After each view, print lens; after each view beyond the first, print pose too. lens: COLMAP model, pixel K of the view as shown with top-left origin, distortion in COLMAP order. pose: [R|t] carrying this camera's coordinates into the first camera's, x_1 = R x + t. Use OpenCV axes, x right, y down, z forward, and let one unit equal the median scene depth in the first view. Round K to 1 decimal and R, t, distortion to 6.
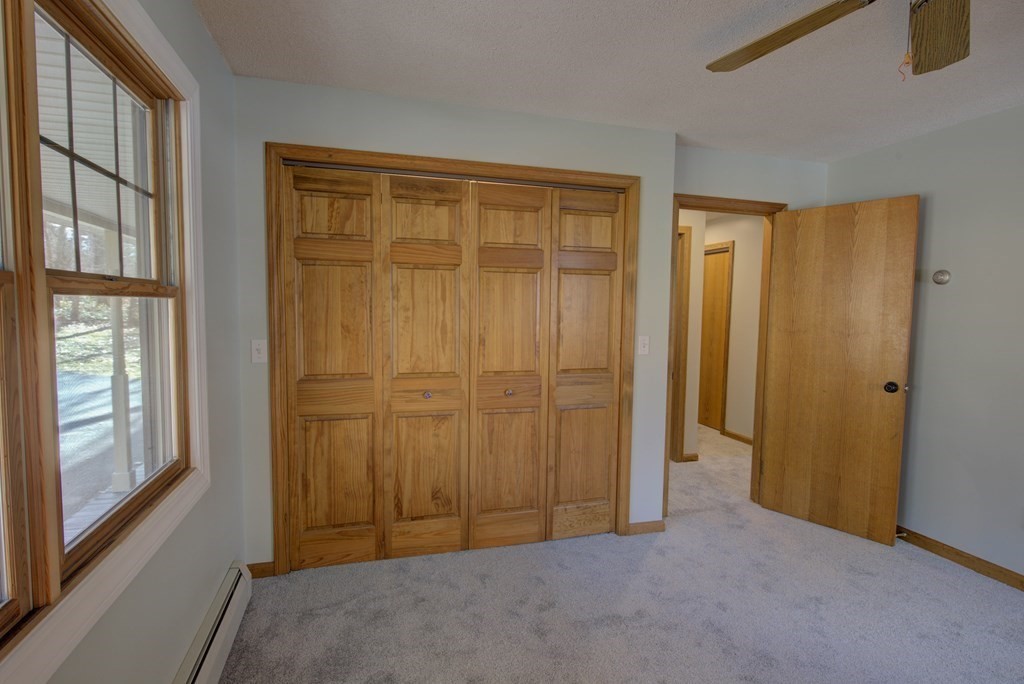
lens RADIAL K [[494.1, 0, 515.6], [0, 494.1, 344.5], [0, 0, 1]] dist [-0.003265, -0.000540]
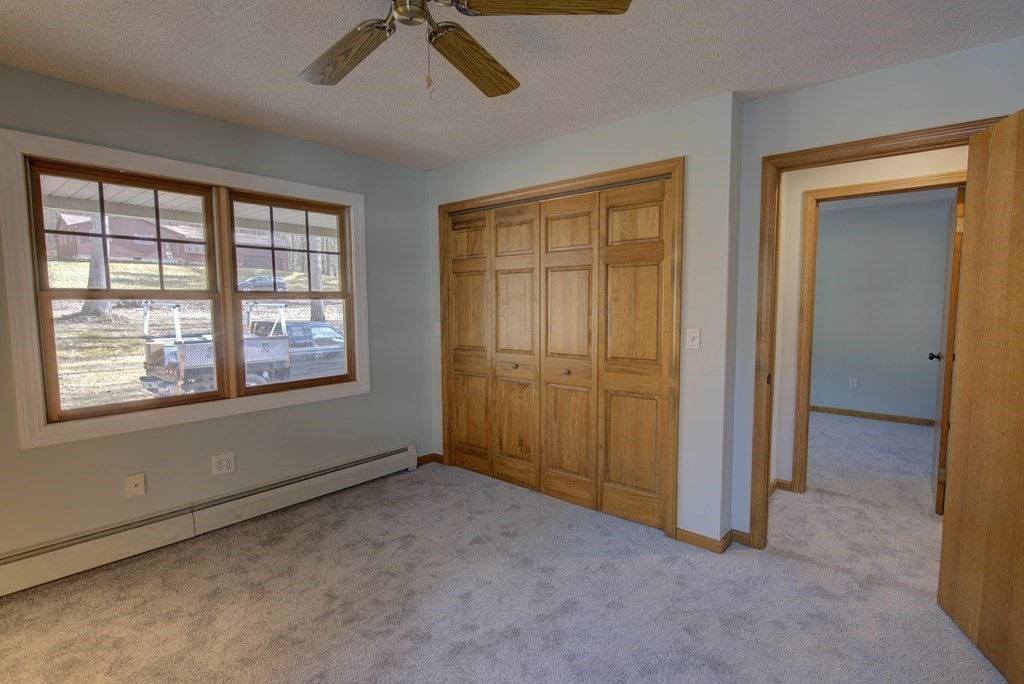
lens RADIAL K [[494.1, 0, 519.5], [0, 494.1, 341.0], [0, 0, 1]] dist [-0.003265, -0.000540]
pose [[0.560824, 0.050266, -0.826408, 0.888987], [-0.042913, 0.998578, 0.031616, -0.009790], [0.826822, 0.017733, 0.562184, 0.235229]]
